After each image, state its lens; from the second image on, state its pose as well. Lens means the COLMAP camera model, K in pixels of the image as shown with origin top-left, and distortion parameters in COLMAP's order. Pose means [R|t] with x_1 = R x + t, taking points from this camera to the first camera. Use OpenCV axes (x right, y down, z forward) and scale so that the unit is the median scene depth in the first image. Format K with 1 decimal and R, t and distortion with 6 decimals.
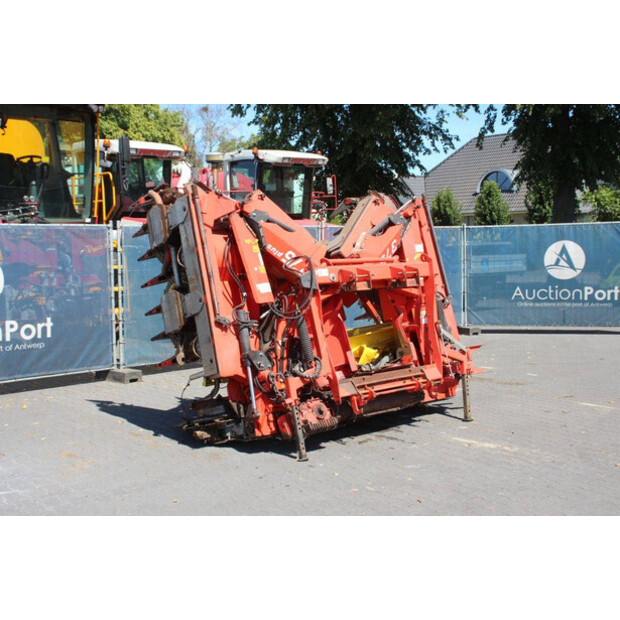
lens RADIAL K [[1093.2, 0, 310.0], [0, 1093.2, 310.0], [0, 0, 1]] dist [0.290829, 0.039443]
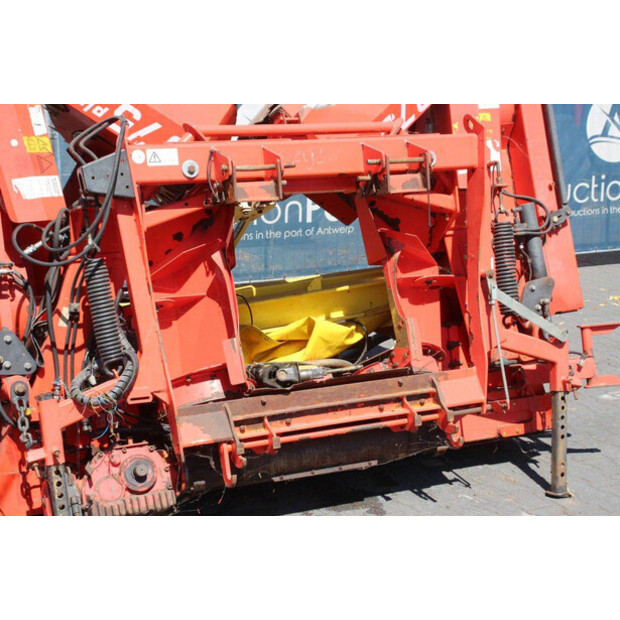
lens RADIAL K [[1093.2, 0, 310.0], [0, 1093.2, 310.0], [0, 0, 1]] dist [0.290829, 0.039443]
pose [[0.930624, 0.065167, -0.360129, 0.220557], [-0.021888, 0.992168, 0.122975, -0.028450], [0.365322, -0.106561, 0.924762, 0.594601]]
